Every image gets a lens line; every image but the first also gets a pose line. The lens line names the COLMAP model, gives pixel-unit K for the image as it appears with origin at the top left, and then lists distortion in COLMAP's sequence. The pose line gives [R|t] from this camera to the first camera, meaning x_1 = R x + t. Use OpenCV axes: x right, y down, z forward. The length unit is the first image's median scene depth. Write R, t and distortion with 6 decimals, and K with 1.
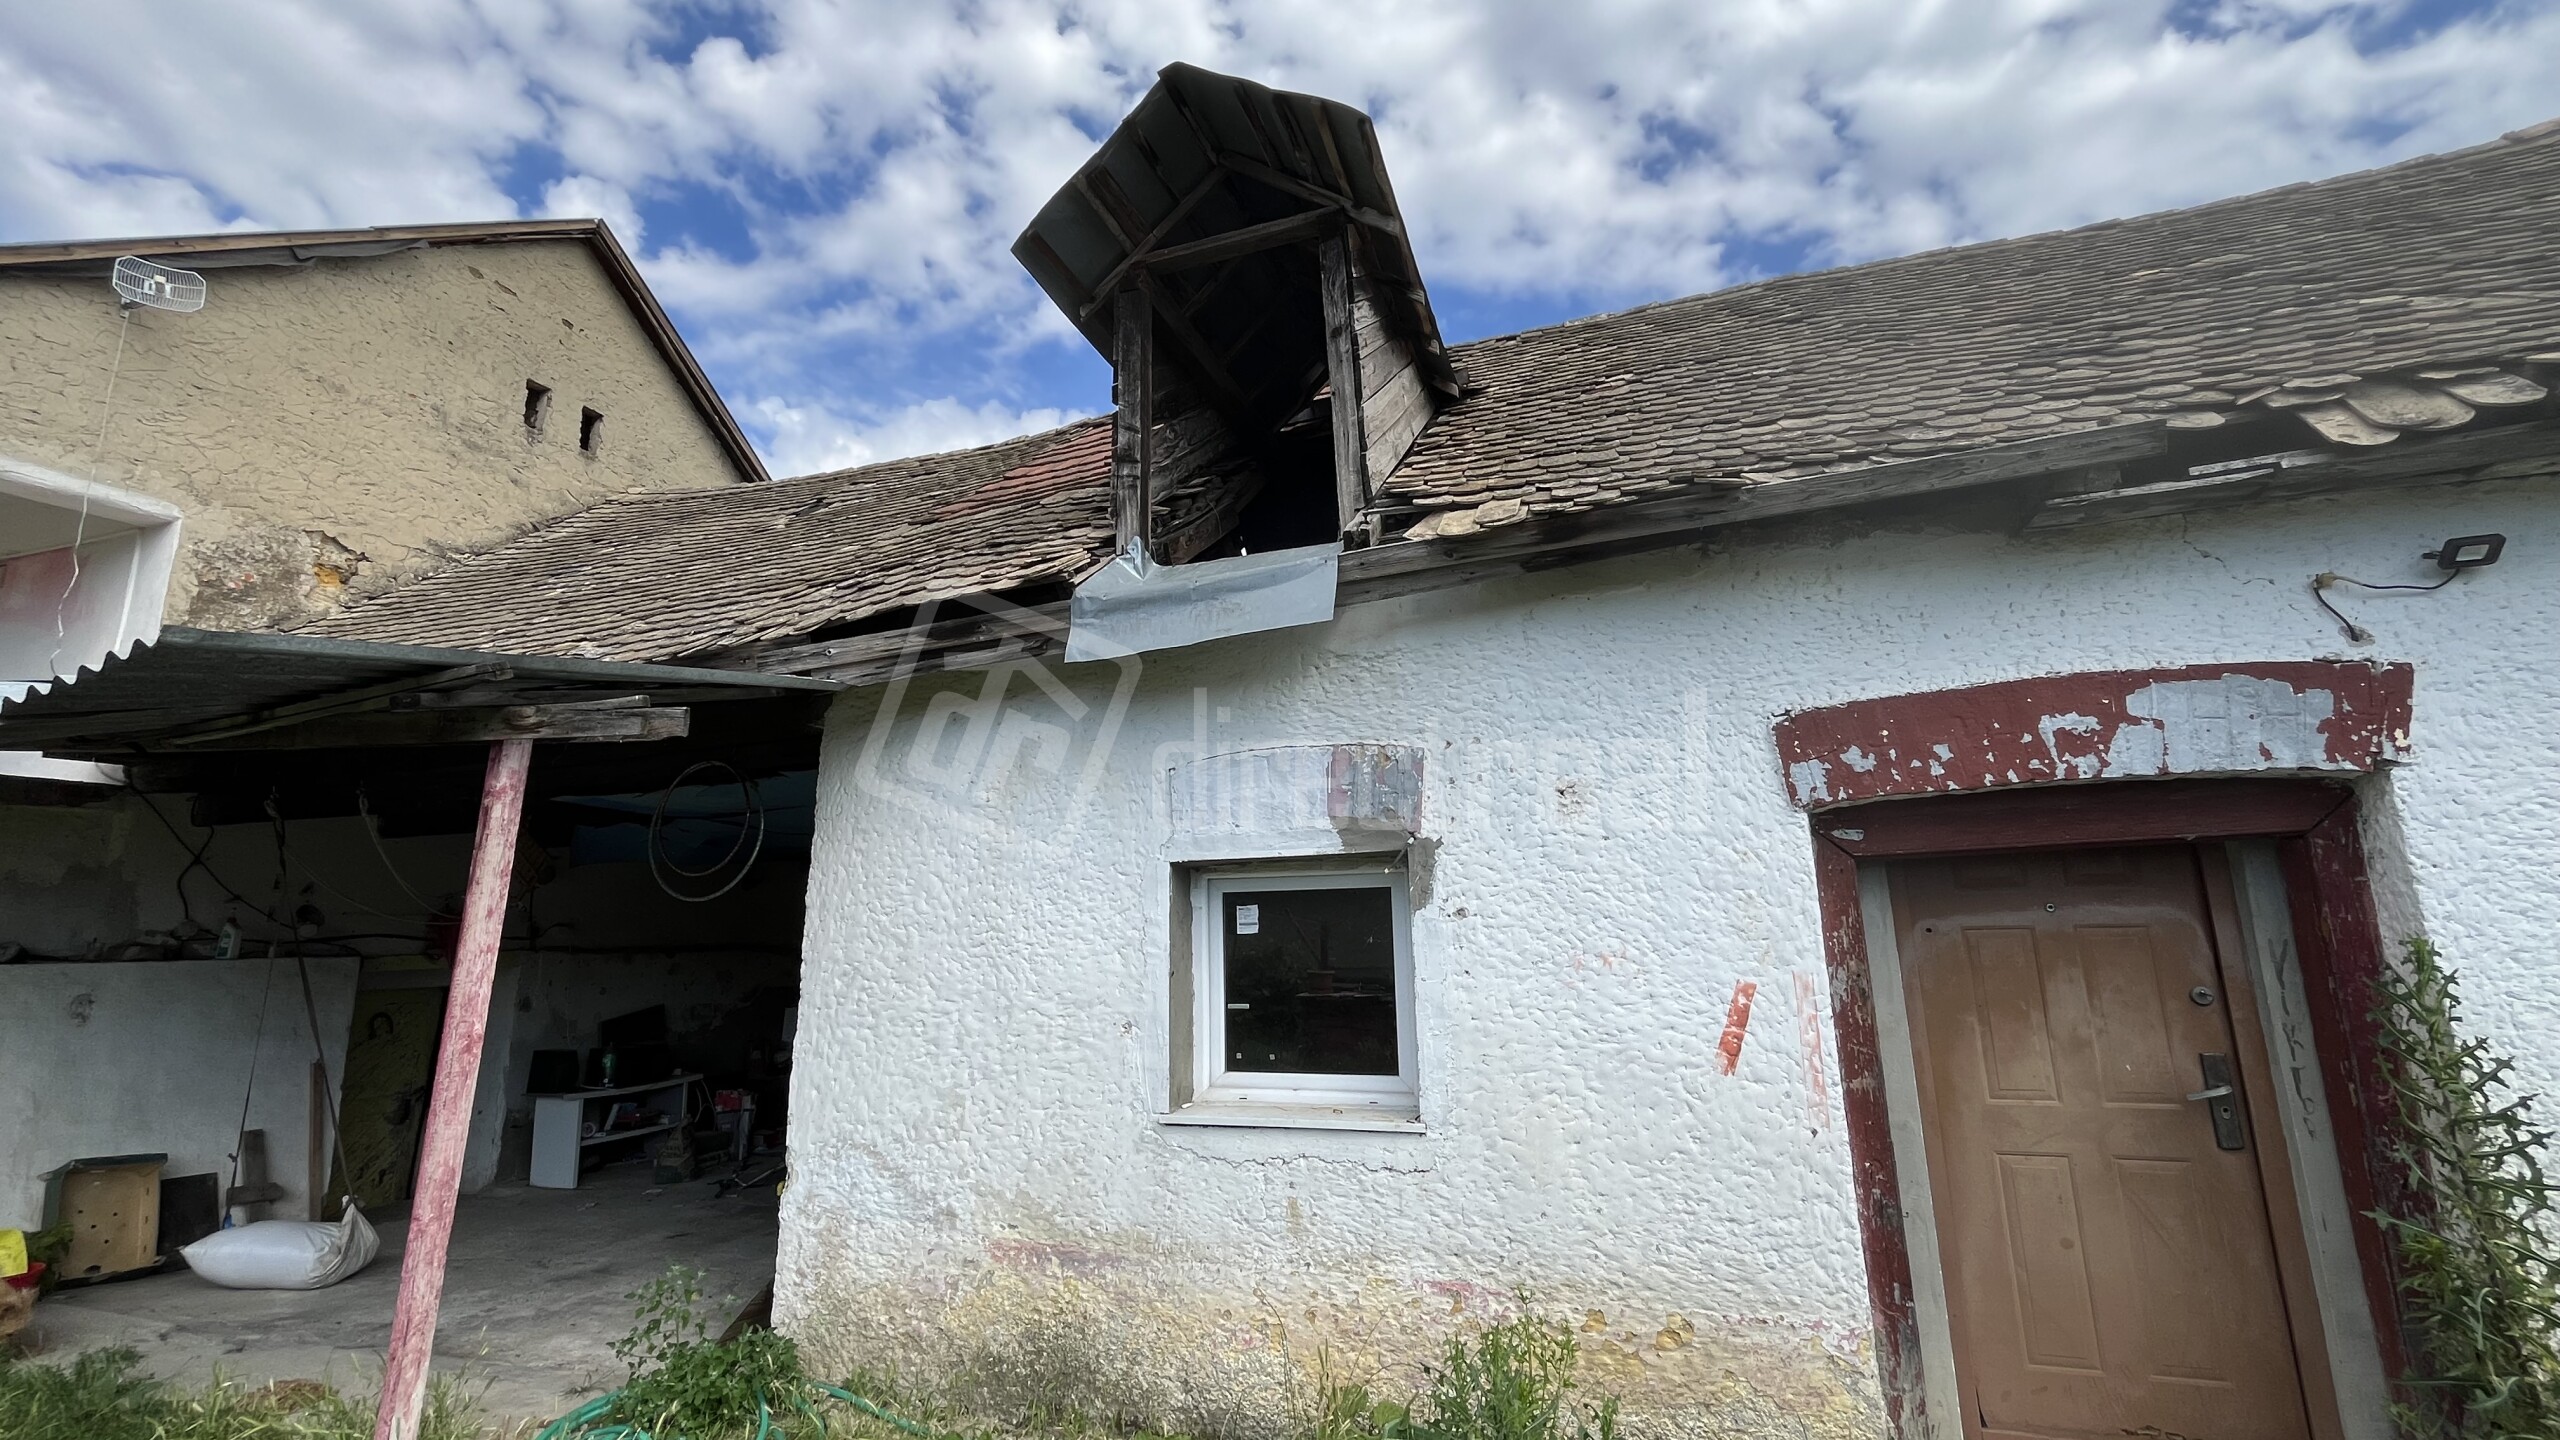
lens RADIAL K [[1036.0, 0, 1275.1], [0, 1036.0, 718.7], [0, 0, 1]] dist [-0.003233, -0.000053]
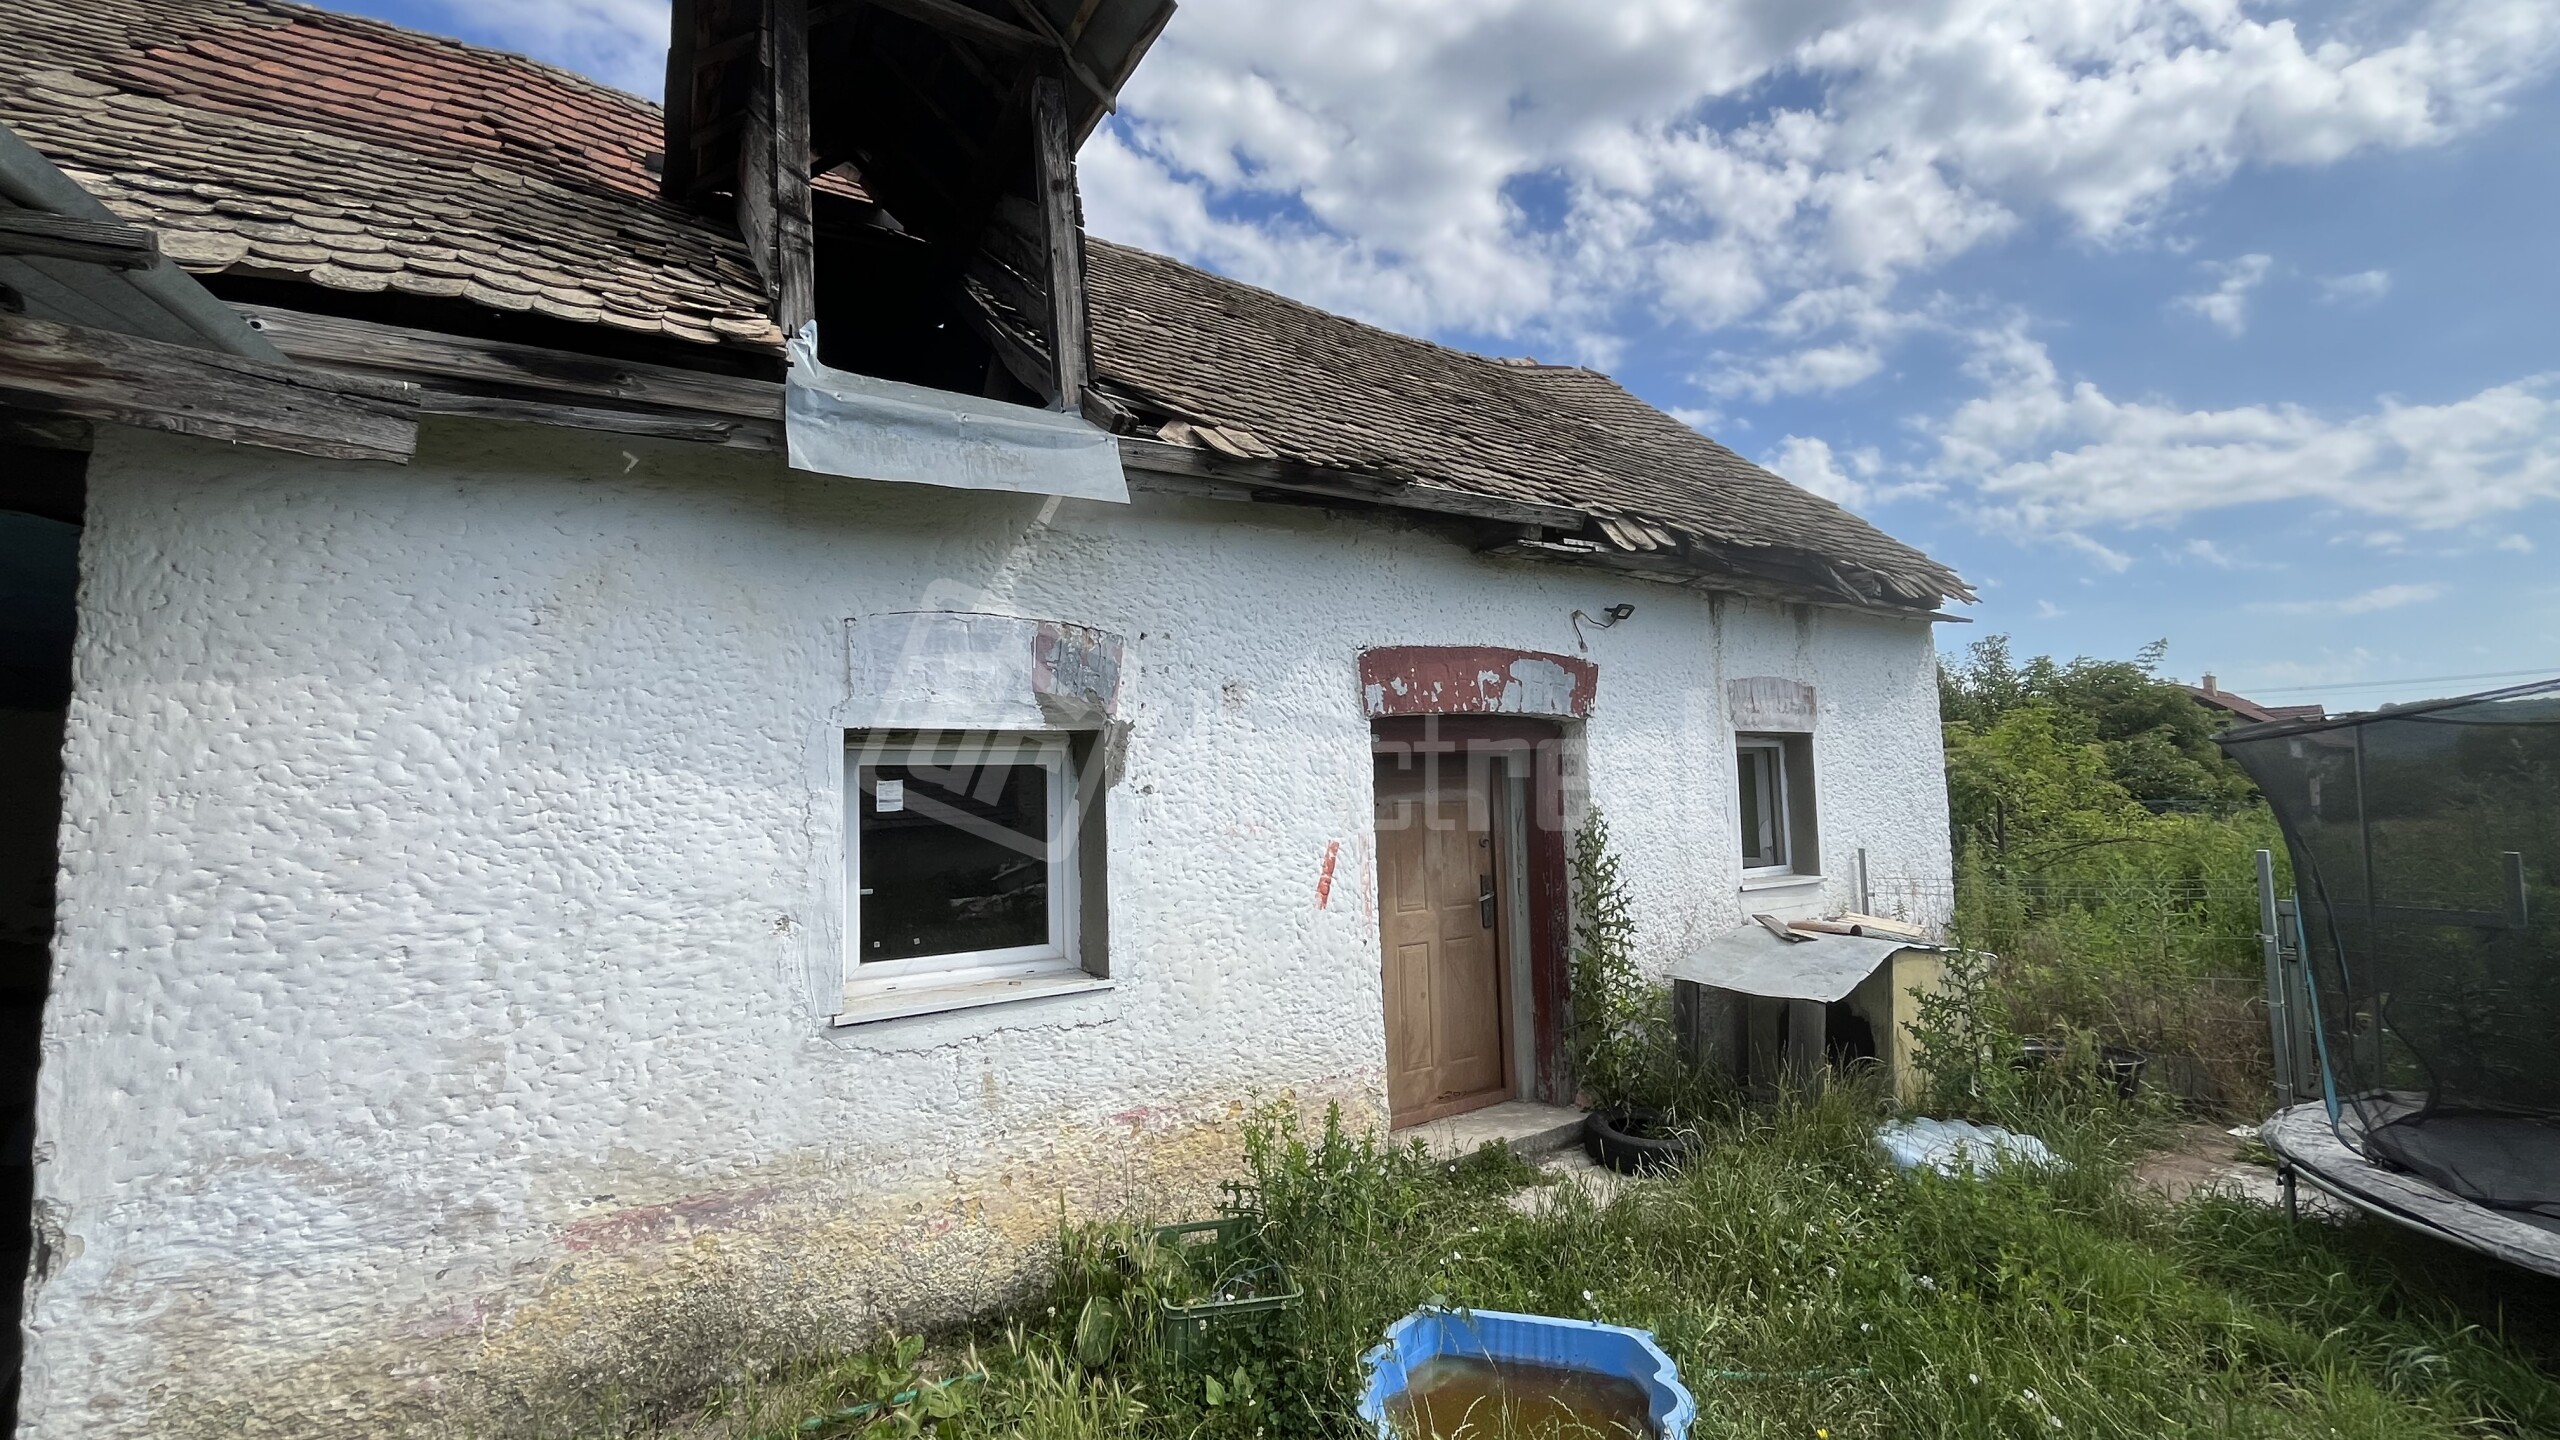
lens RADIAL K [[1036.0, 0, 1273.8], [0, 1036.0, 719.5], [0, 0, 1]] dist [-0.003233, -0.000053]
pose [[0.608232, 0.063697, 0.791199, -0.596737], [-0.147147, 0.988546, 0.033534, 0.054489], [-0.780001, -0.136819, 0.610638, 0.221987]]
